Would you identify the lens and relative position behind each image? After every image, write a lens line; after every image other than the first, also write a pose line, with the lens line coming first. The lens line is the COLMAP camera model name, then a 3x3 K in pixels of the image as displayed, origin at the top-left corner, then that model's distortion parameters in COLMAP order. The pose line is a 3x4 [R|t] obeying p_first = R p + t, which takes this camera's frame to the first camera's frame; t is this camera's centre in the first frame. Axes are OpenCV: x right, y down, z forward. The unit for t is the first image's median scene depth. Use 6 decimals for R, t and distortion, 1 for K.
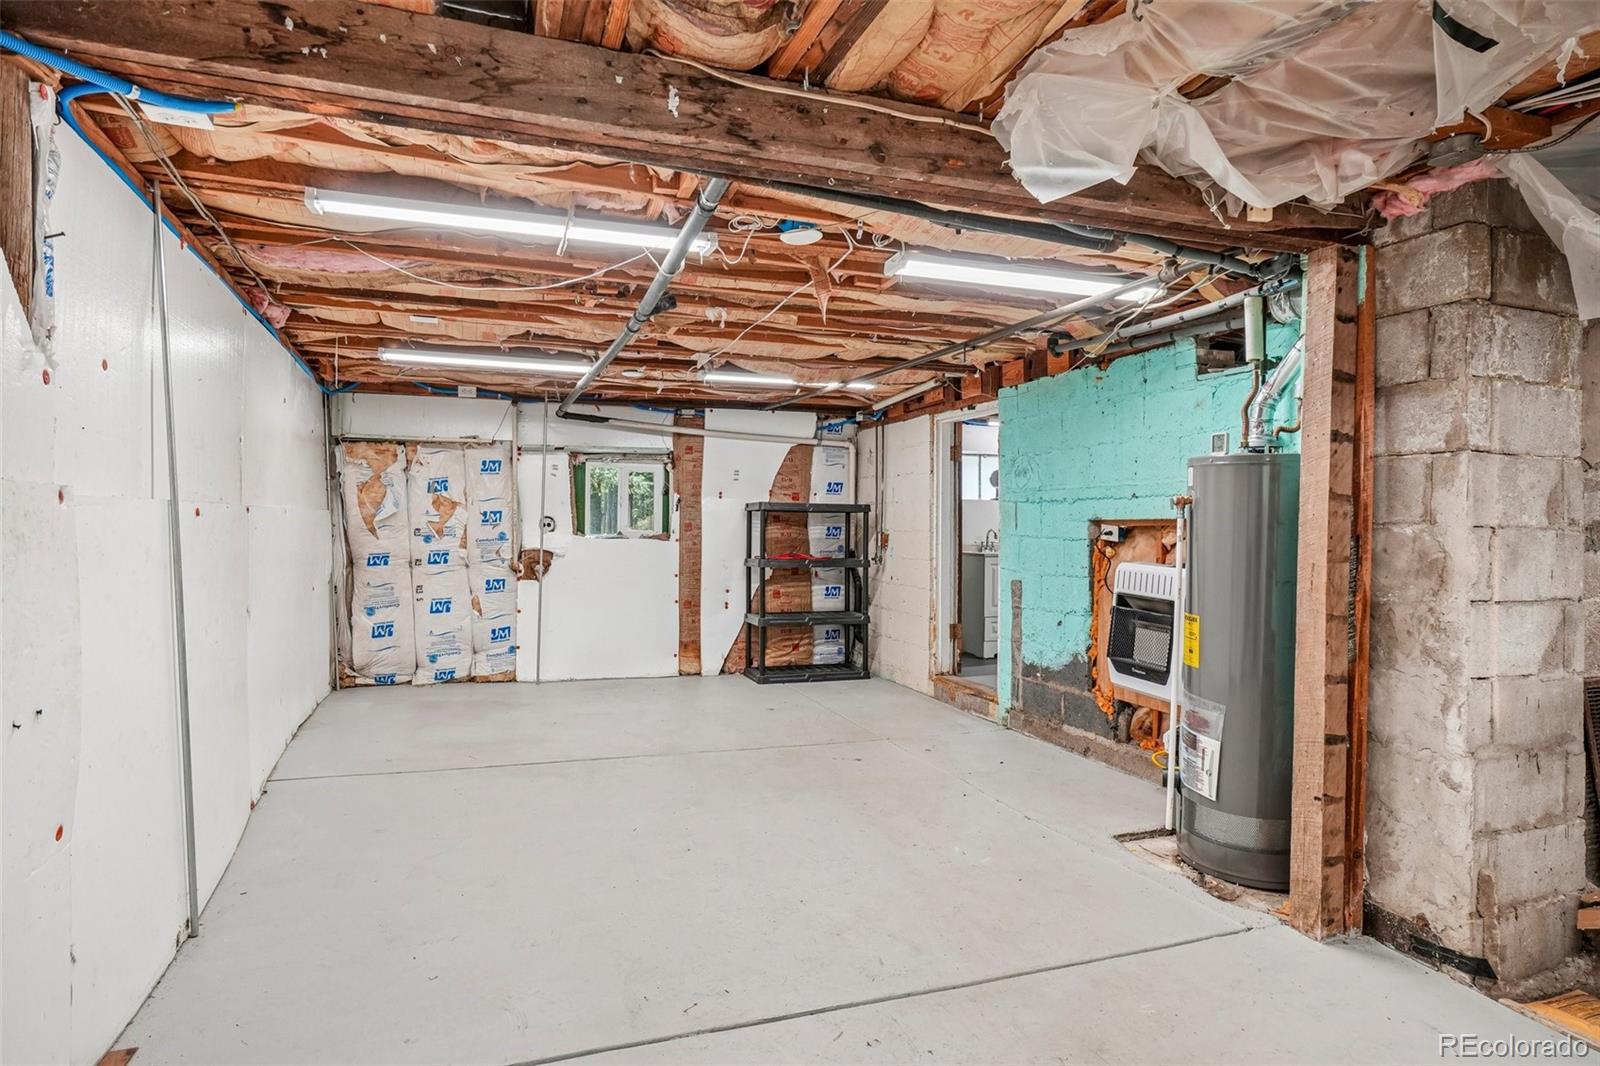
lens RADIAL K [[867.5, 0, 801.3], [0, 867.5, 534.6], [0, 0, 1]] dist [-0.032626, 0.000514]
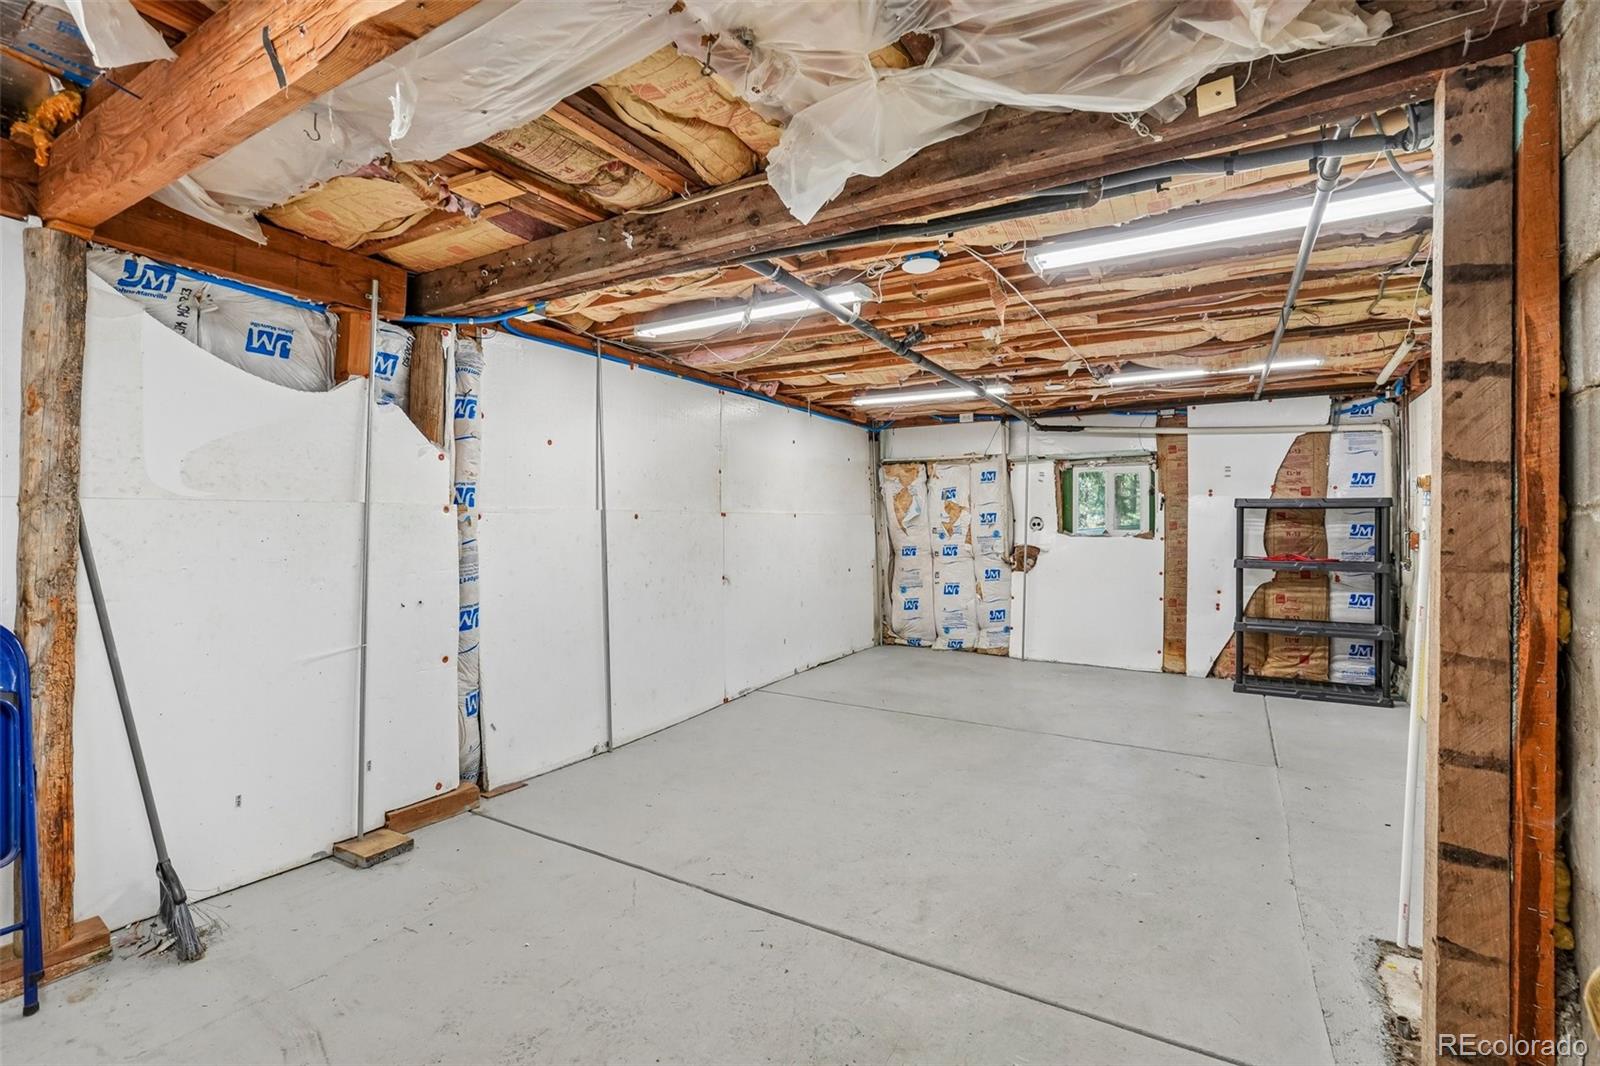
lens RADIAL K [[769.6, 0, 800.6], [0, 769.6, 522.6], [0, 0, 1]] dist [-0.036123, 0.002827]
pose [[0.624430, -0.008343, -0.781036, 0.313682], [-0.005128, 0.999878, -0.014780, 0.003123], [0.781064, 0.013234, 0.624311, 0.117133]]
